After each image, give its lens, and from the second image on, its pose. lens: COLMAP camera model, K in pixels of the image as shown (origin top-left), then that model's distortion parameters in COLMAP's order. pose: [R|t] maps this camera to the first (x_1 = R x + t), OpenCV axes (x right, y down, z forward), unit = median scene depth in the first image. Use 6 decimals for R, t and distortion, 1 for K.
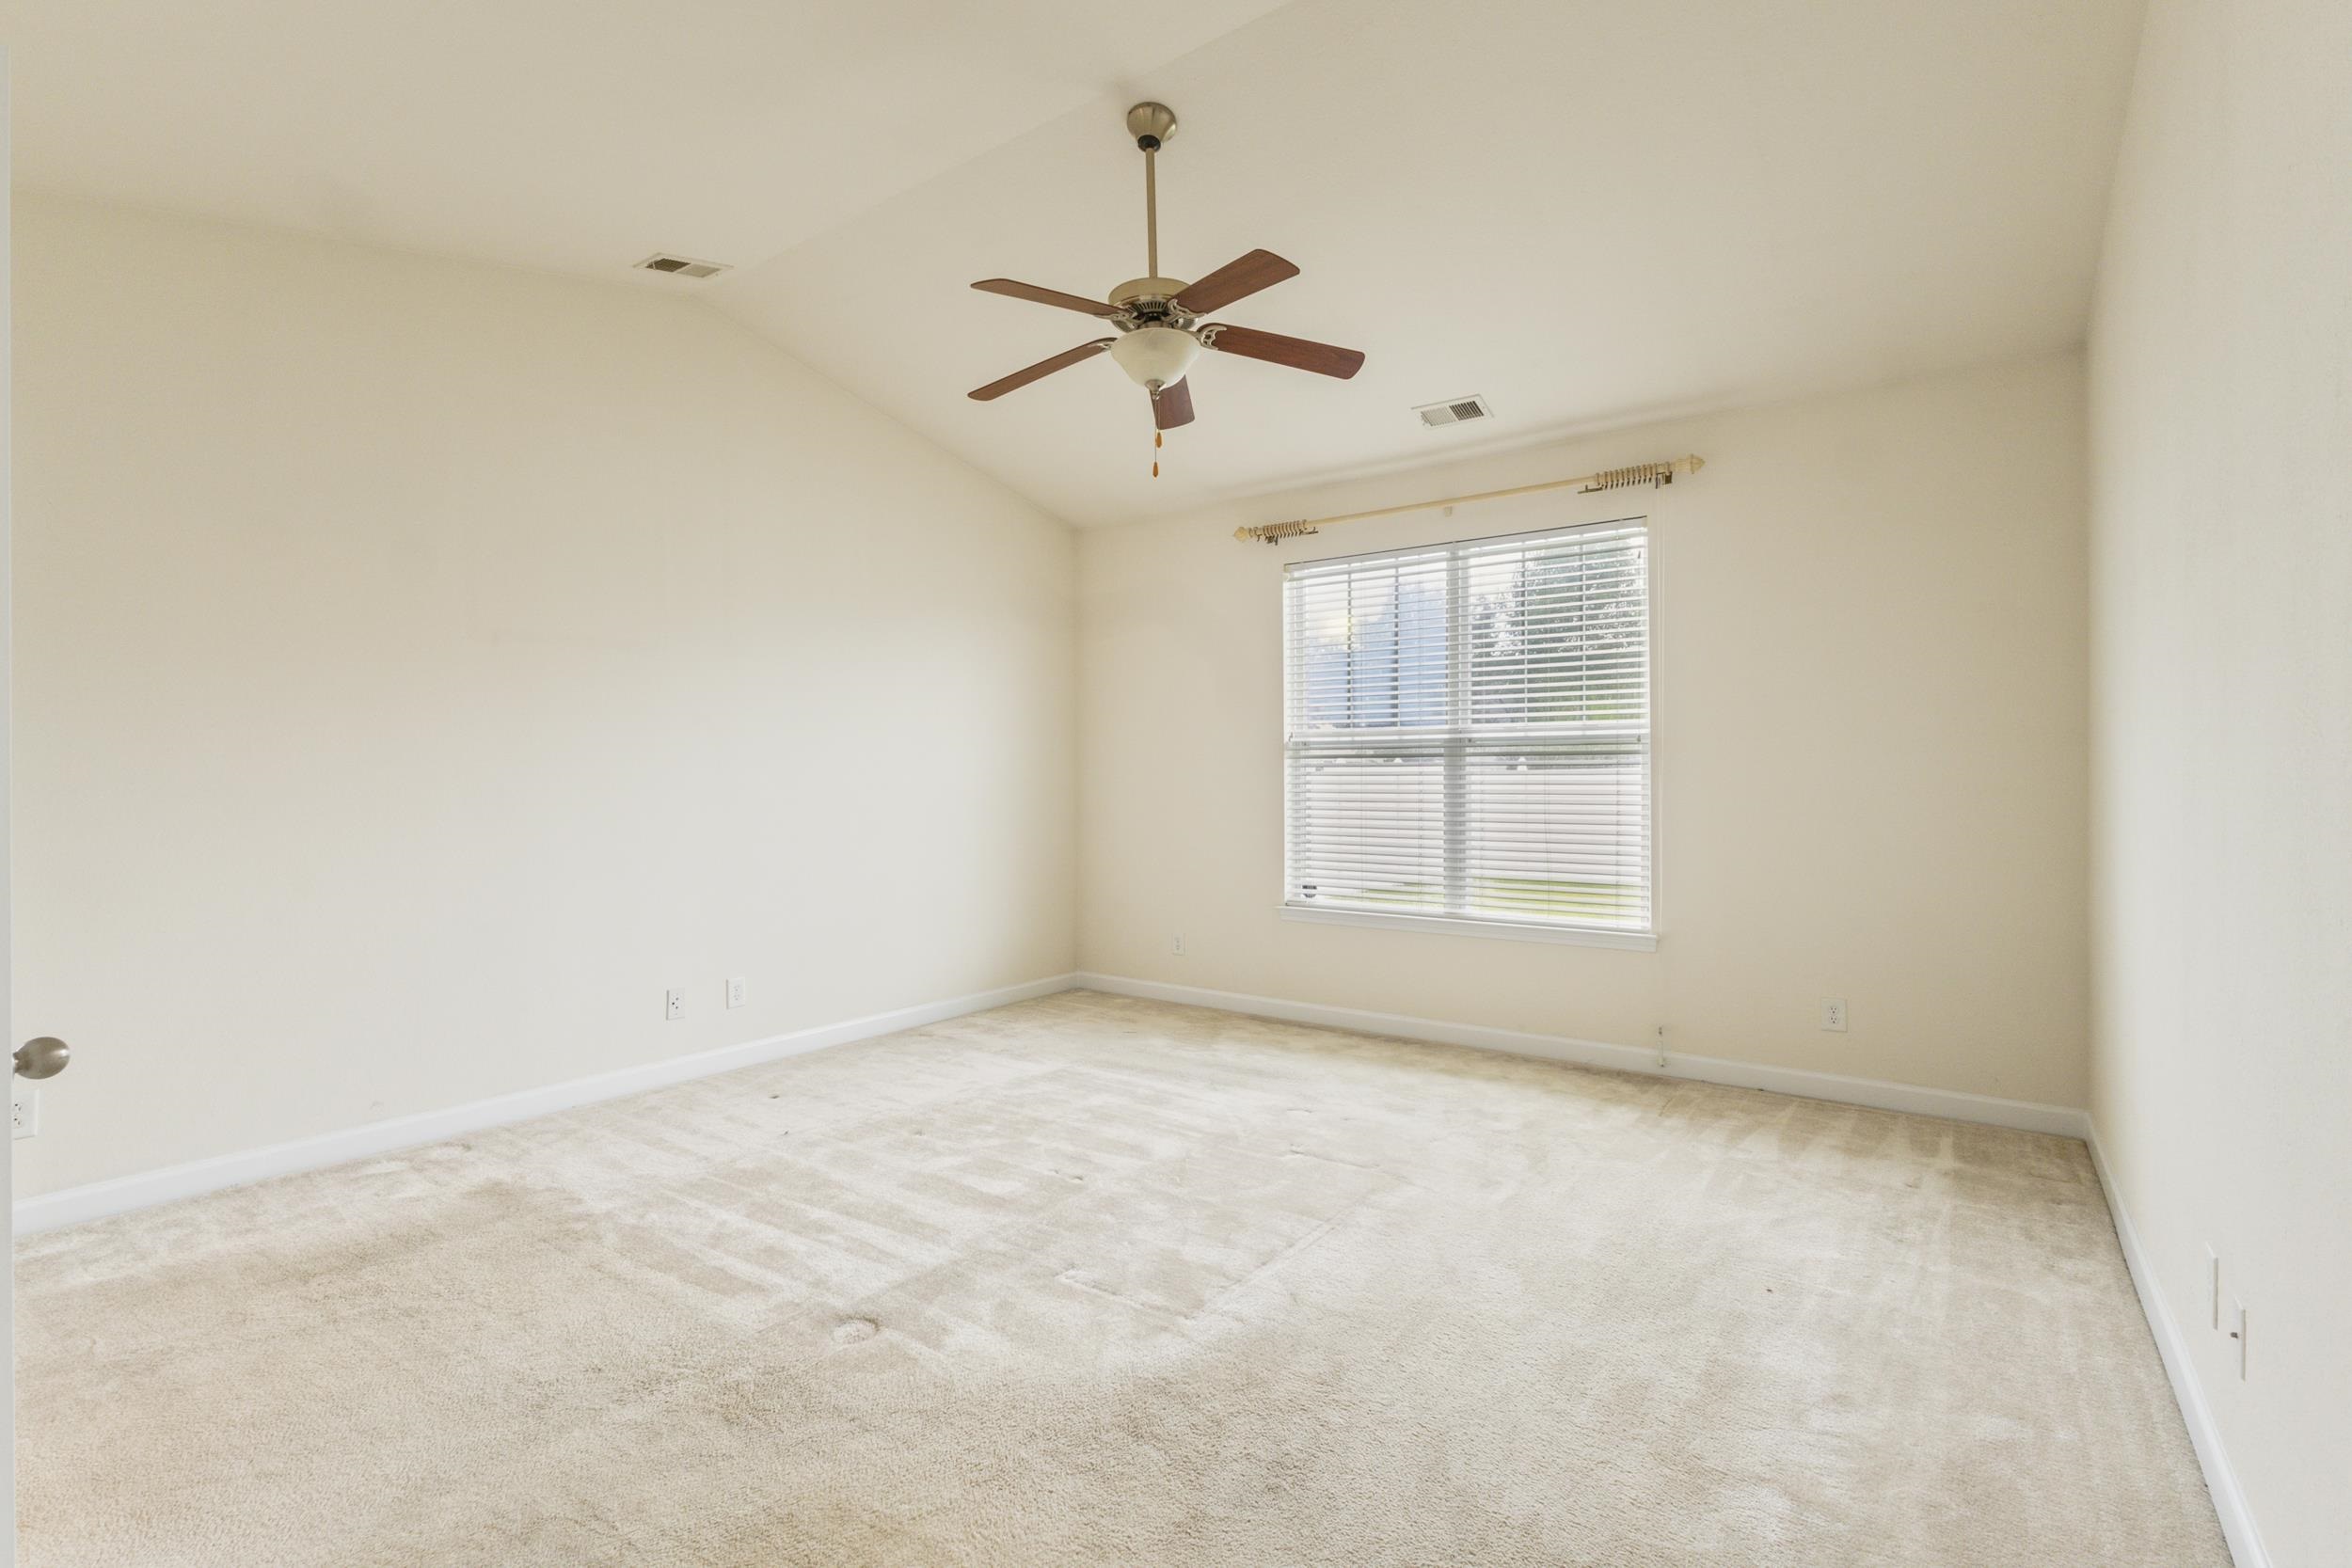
lens RADIAL K [[1086.1, 0, 1176.0], [0, 1086.1, 784.0], [0, 0, 1]] dist [0.001023, -0.015380]
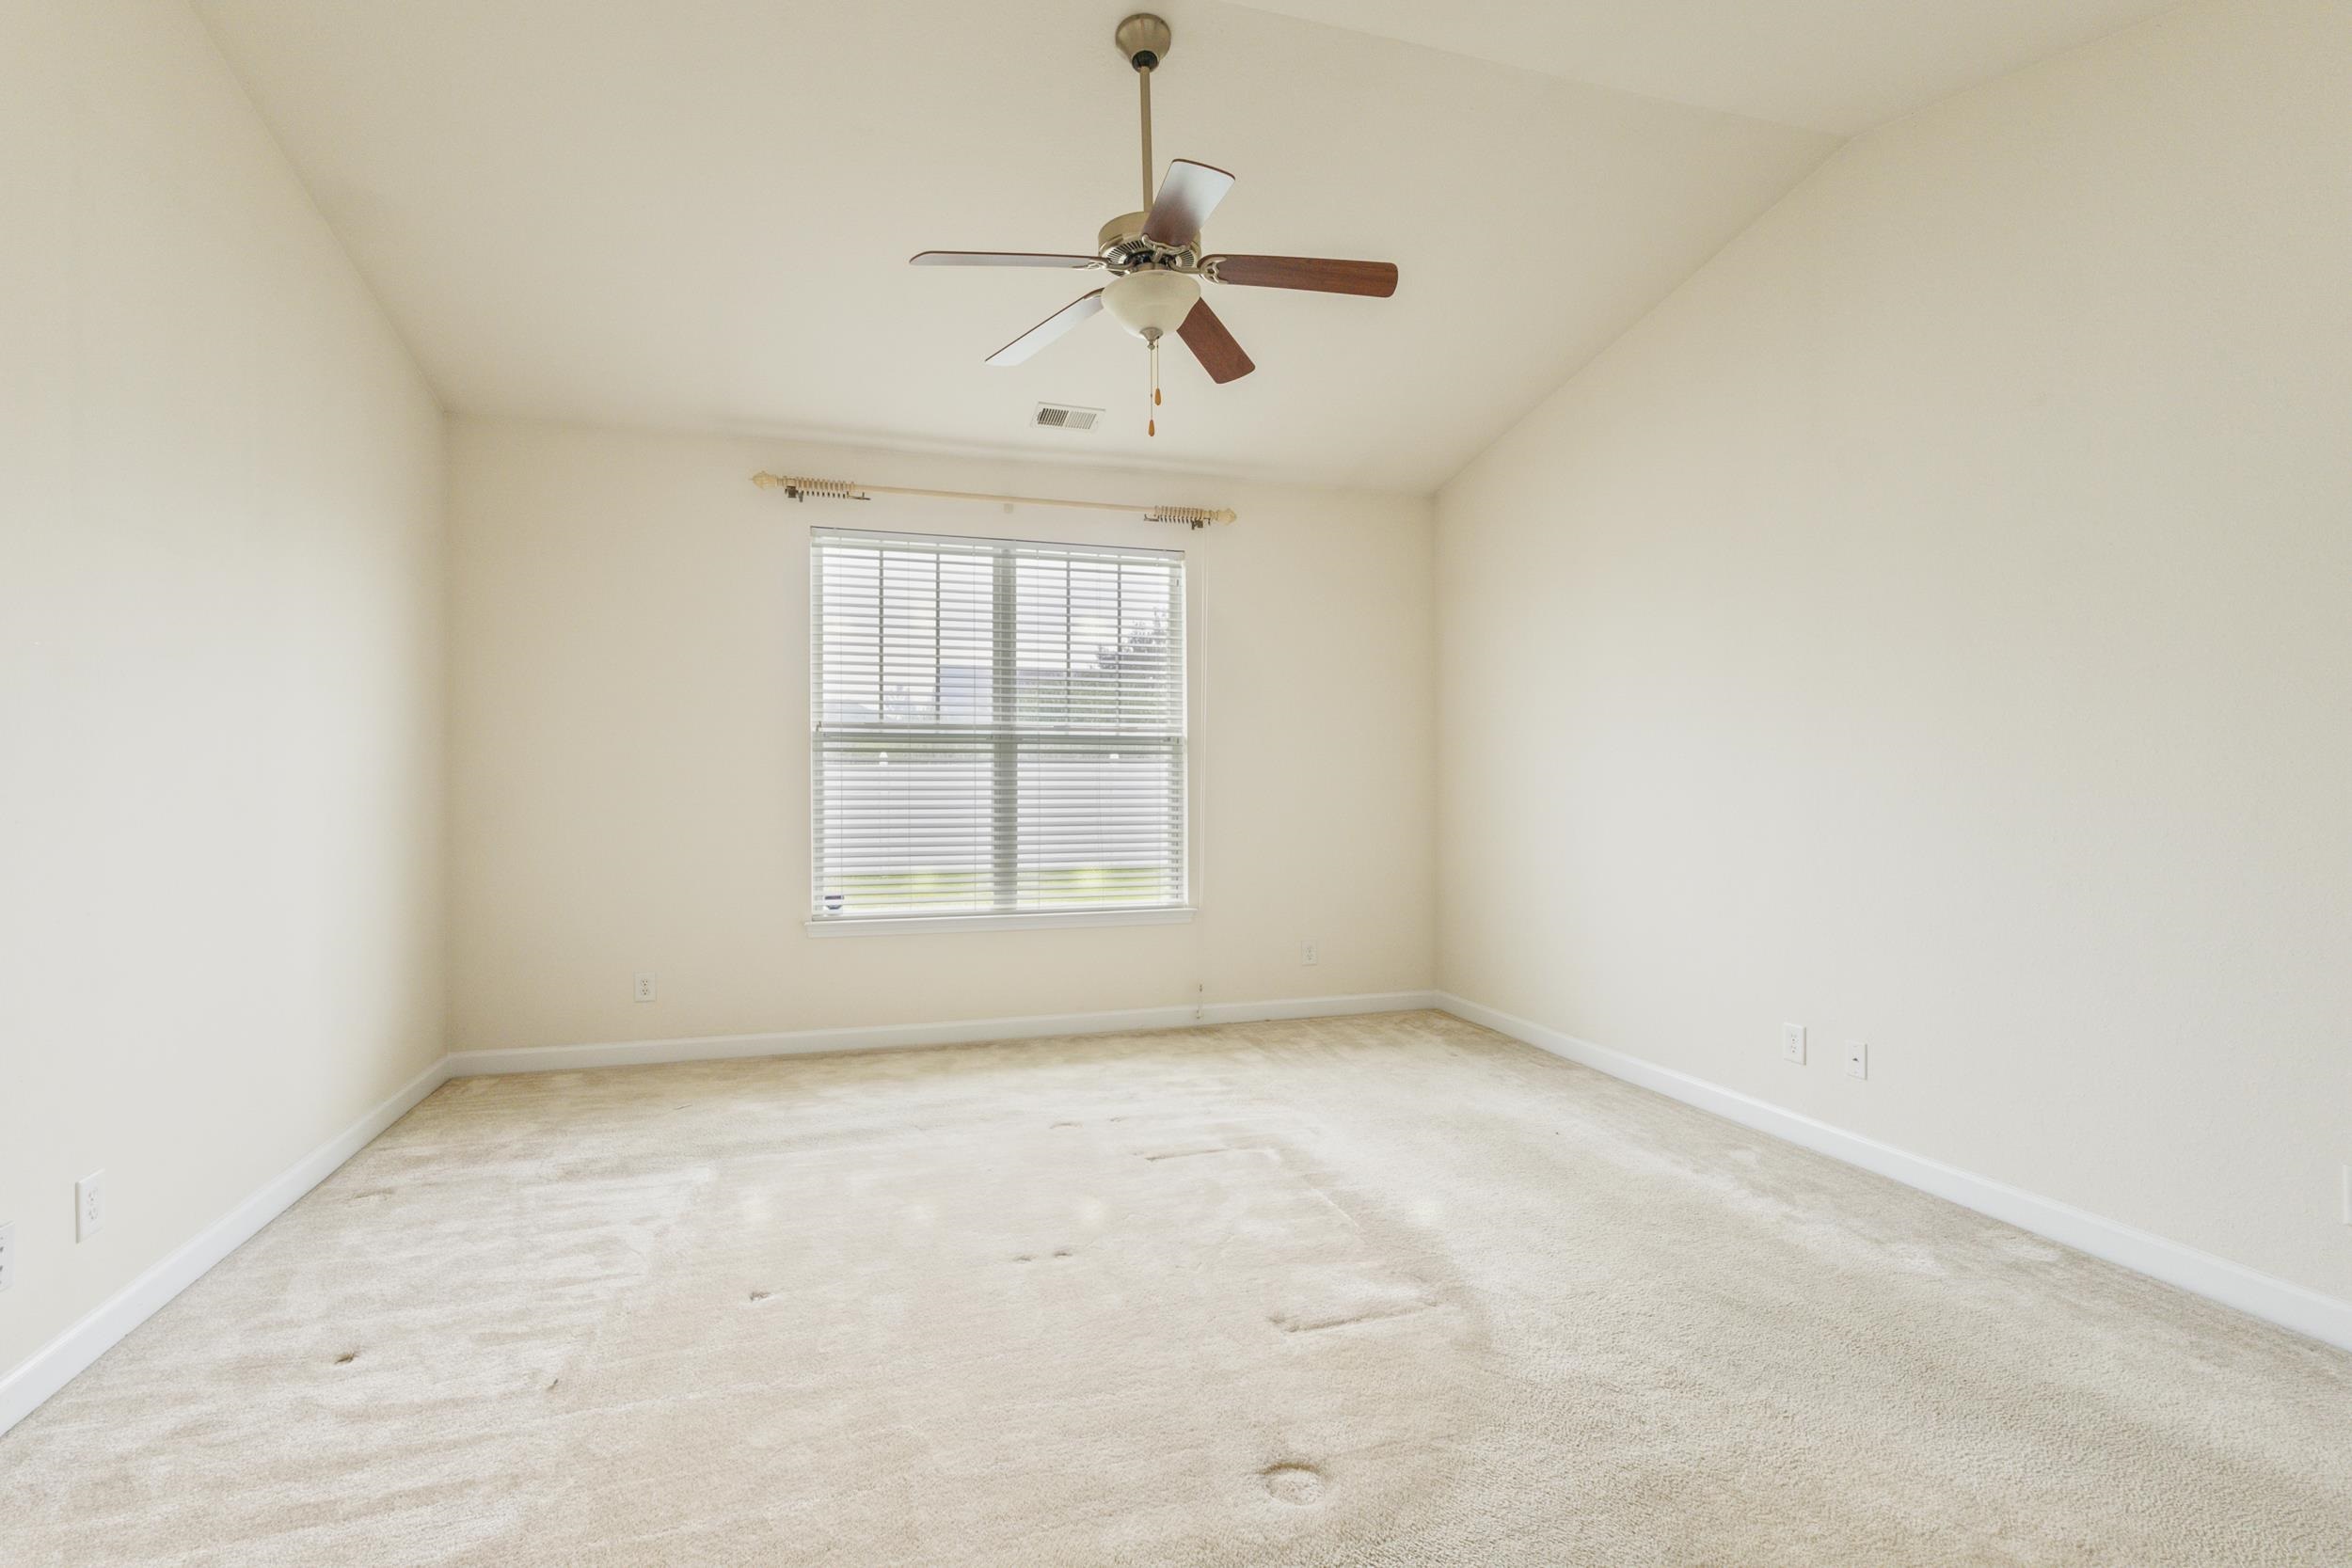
lens RADIAL K [[1067.2, 0, 1176.0], [0, 1067.2, 784.0], [0, 0, 1]] dist [-0.003349, -0.000187]
pose [[0.599853, -0.004357, 0.800099, -0.447842], [0.003022, 0.999990, 0.003181, 0.000856], [-0.800105, 0.000510, 0.599860, 0.286618]]
